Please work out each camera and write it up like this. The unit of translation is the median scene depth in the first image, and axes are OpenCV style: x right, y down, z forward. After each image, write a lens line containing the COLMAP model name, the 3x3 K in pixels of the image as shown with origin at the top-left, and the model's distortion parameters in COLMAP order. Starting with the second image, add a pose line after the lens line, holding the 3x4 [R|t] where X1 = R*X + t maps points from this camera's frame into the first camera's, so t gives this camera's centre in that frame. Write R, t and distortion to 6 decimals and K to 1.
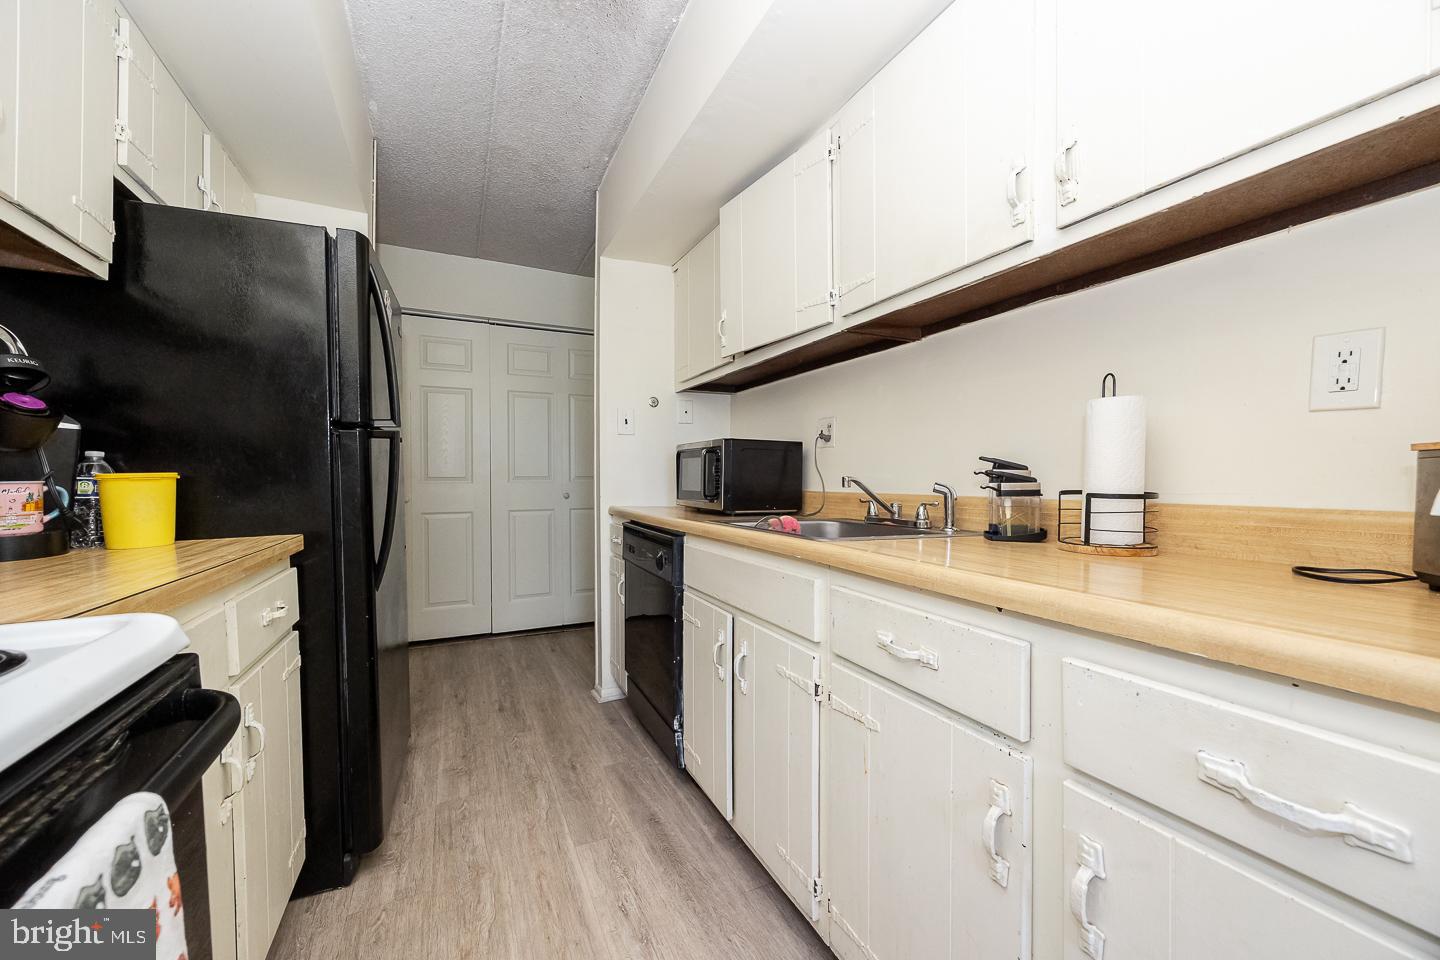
lens RADIAL K [[565.6, 0, 723.0], [0, 565.6, 484.3], [0, 0, 1]] dist [-0.002851, -0.000053]
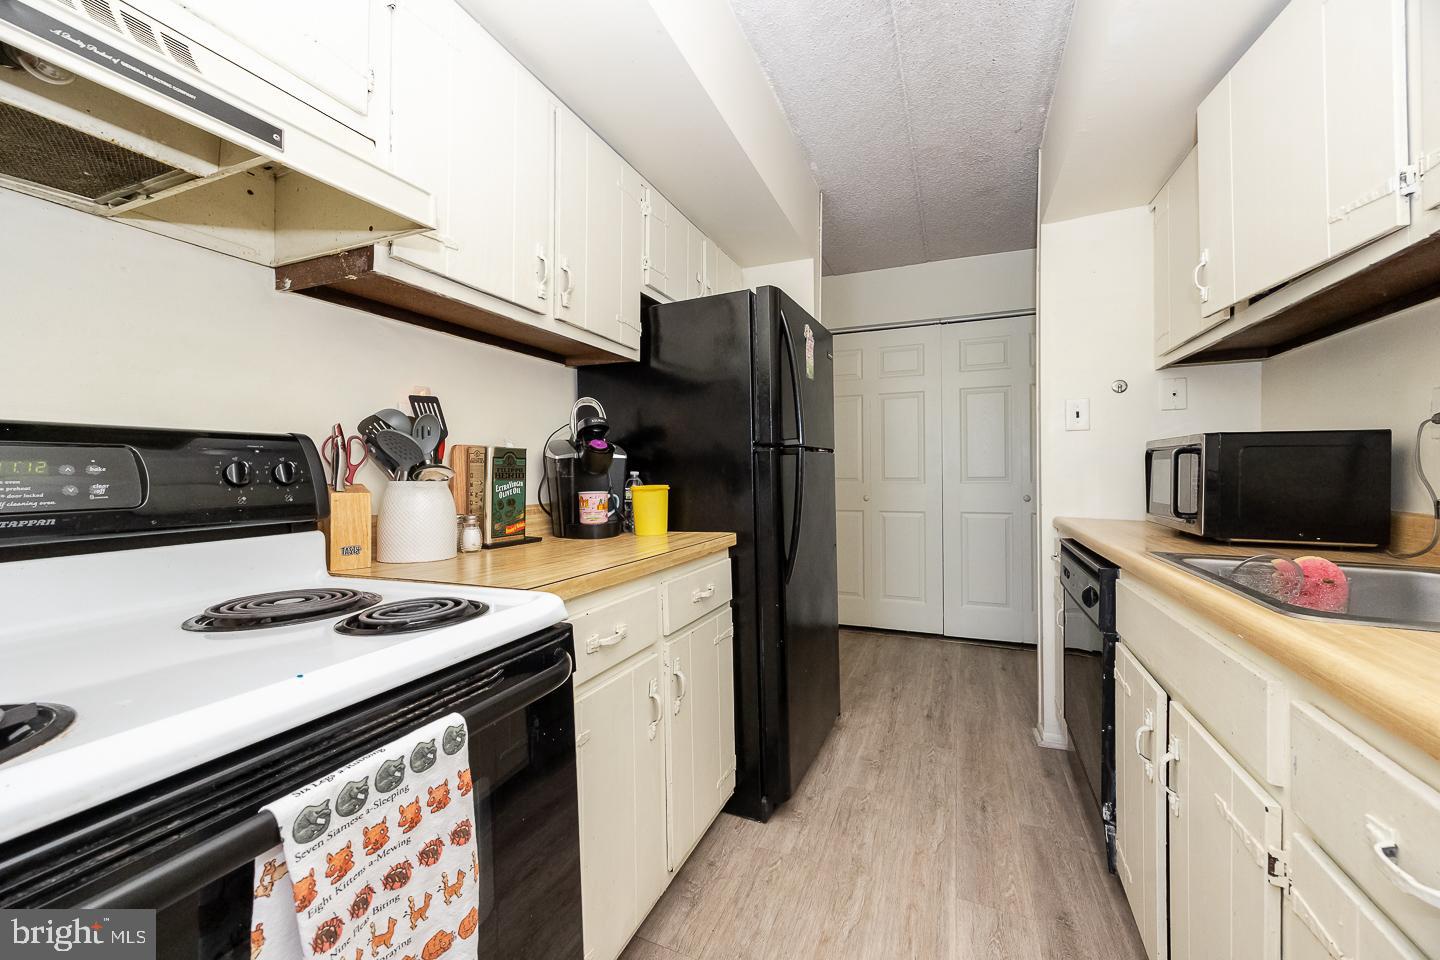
lens RADIAL K [[559.2, 0, 710.8], [0, 559.2, 473.0], [0, 0, 1]] dist [-0.003097, -0.000161]
pose [[0.647893, -0.003096, -0.761725, 0.146724], [-0.000573, 0.999989, -0.004552, -0.032308], [0.761731, 0.003386, 0.647884, 0.101445]]
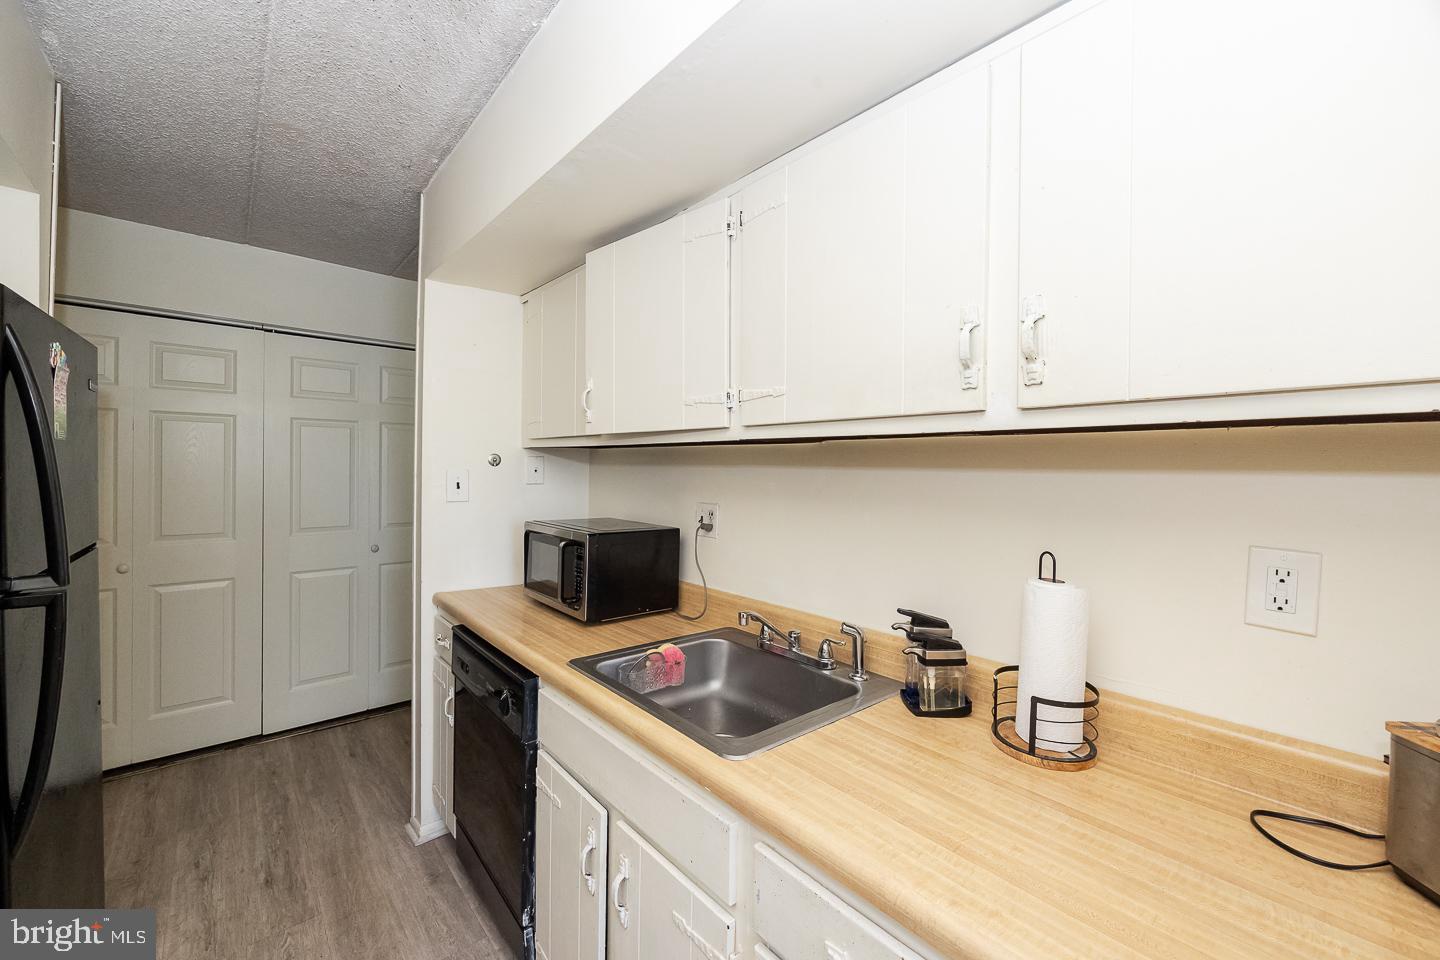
lens RADIAL K [[571.4, 0, 727.8], [0, 571.4, 467.3], [0, 0, 1]] dist [-0.001179, -0.000014]
pose [[0.961434, 0.010969, 0.274818, -0.037466], [-0.009951, 0.999937, -0.005098, -0.198965], [-0.274857, 0.002166, 0.961483, 0.162412]]
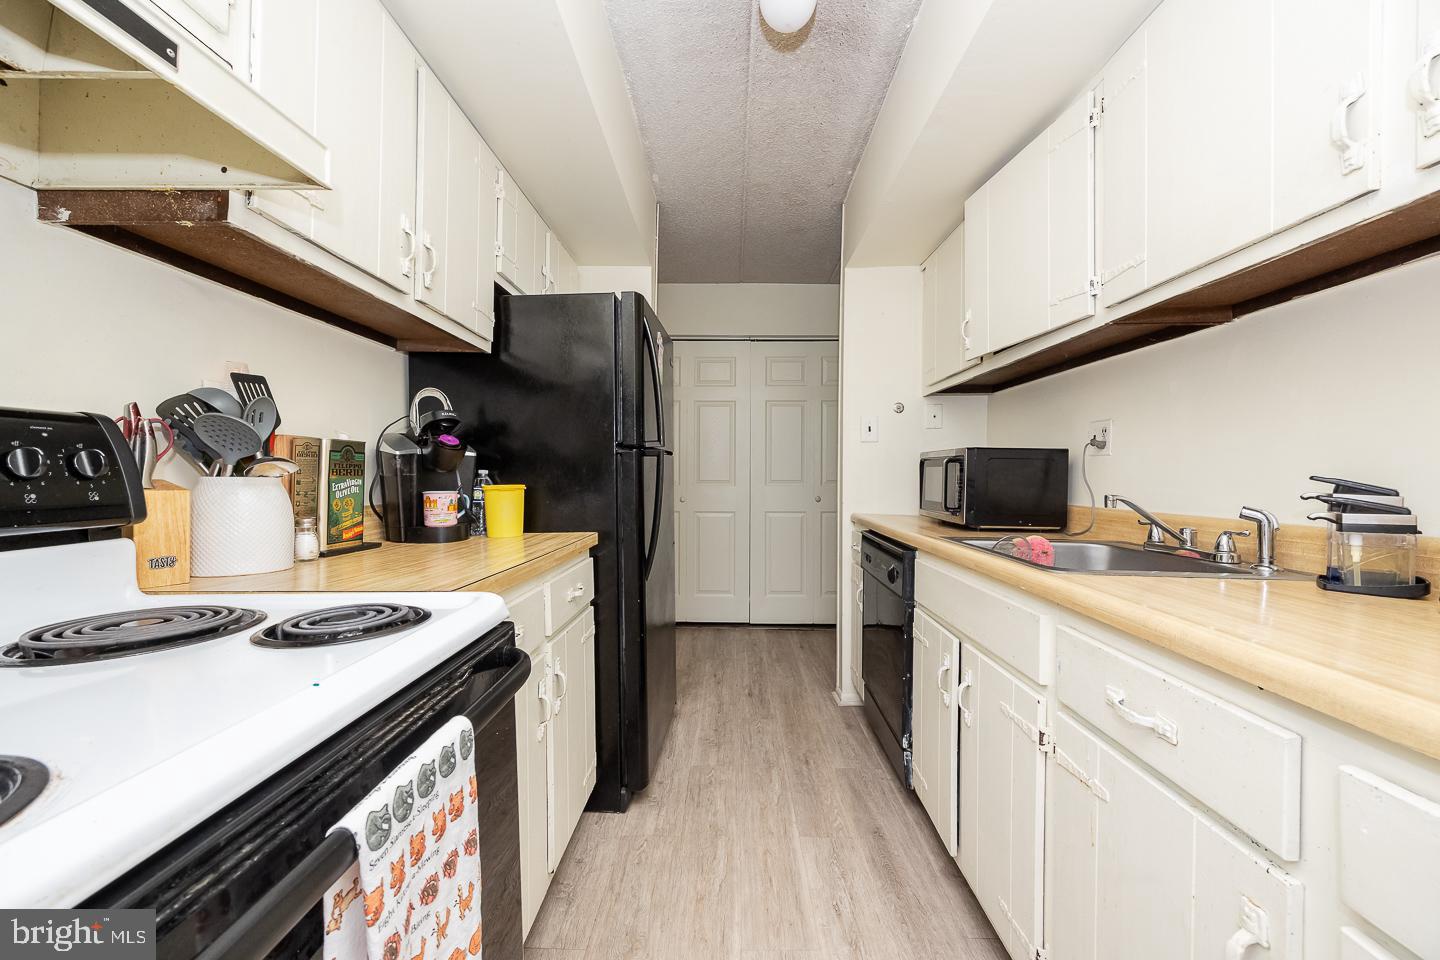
lens RADIAL K [[571.4, 0, 711.8], [0, 571.4, 479.3], [0, 0, 1]] dist [-0.003030, 0.000151]
pose [[0.885306, 0.008849, -0.464925, 0.075944], [-0.010324, 0.999947, -0.000627, -0.027080], [0.464894, 0.005355, 0.885350, -0.031767]]
